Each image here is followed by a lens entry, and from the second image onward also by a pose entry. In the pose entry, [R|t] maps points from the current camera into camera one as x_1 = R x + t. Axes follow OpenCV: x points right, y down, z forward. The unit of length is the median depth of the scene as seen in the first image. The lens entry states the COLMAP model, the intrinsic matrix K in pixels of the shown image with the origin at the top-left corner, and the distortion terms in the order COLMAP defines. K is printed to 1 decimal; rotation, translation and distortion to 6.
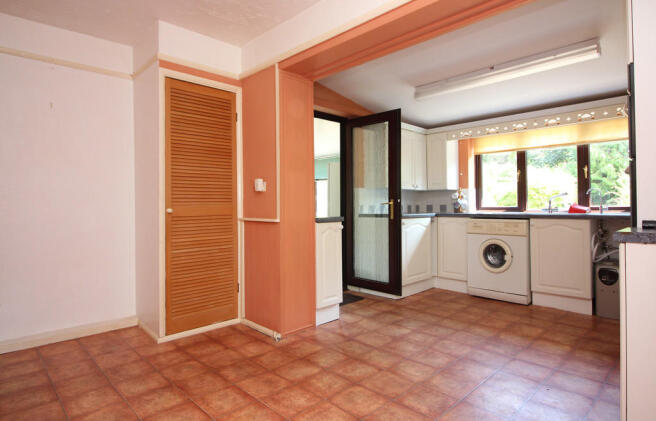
lens RADIAL K [[363.8, 0, 334.7], [0, 363.8, 201.4], [0, 0, 1]] dist [0.001190, -0.000401]
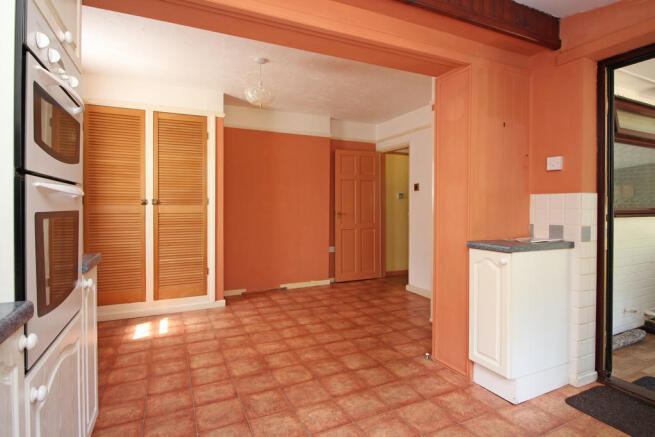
lens RADIAL K [[349.2, 0, 333.1], [0, 349.2, 207.9], [0, 0, 1]] dist [-0.000649, -0.000231]
pose [[-0.325031, 0.012886, -0.945616, 0.585485], [0.007737, 0.999910, 0.010966, -0.027675], [0.945672, -0.003752, -0.325101, 0.764650]]
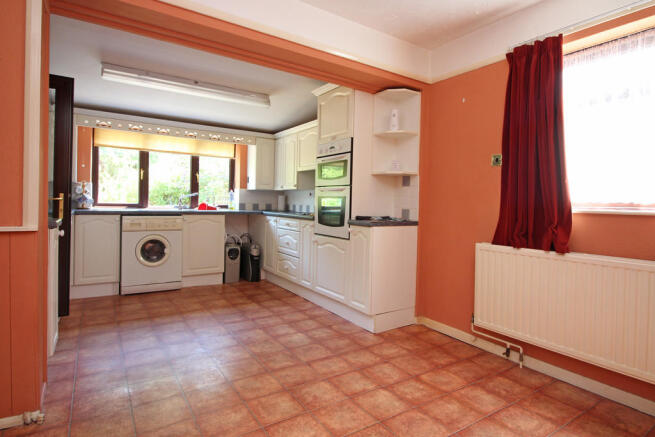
lens RADIAL K [[356.1, 0, 332.1], [0, 356.1, 207.9], [0, 0, 1]] dist [0.000406, -0.016615]
pose [[0.190051, -0.002811, 0.981770, -0.464915], [-0.034491, 0.999359, 0.009539, -0.002422], [-0.981168, -0.035675, 0.189832, 0.296653]]
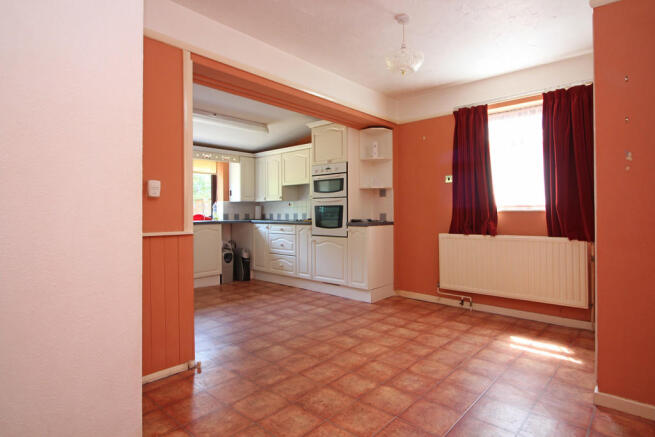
lens RADIAL K [[356.1, 0, 332.1], [0, 356.1, 207.9], [0, 0, 1]] dist [0.000406, -0.016615]
pose [[-0.060878, 0.019712, 0.997951, -0.753815], [-0.002784, 0.999798, -0.019919, 0.008224], [-0.998141, -0.003991, -0.060811, 0.522652]]
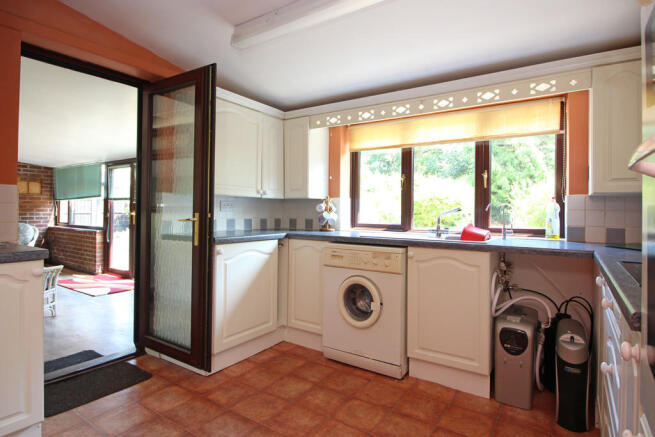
lens RADIAL K [[356.1, 0, 332.1], [0, 356.1, 207.9], [0, 0, 1]] dist [0.000406, -0.016615]
pose [[0.979412, 0.019941, 0.200884, 0.256568], [-0.020584, 0.999788, 0.001109, -0.019250], [-0.200819, -0.005221, 0.979614, 0.376790]]
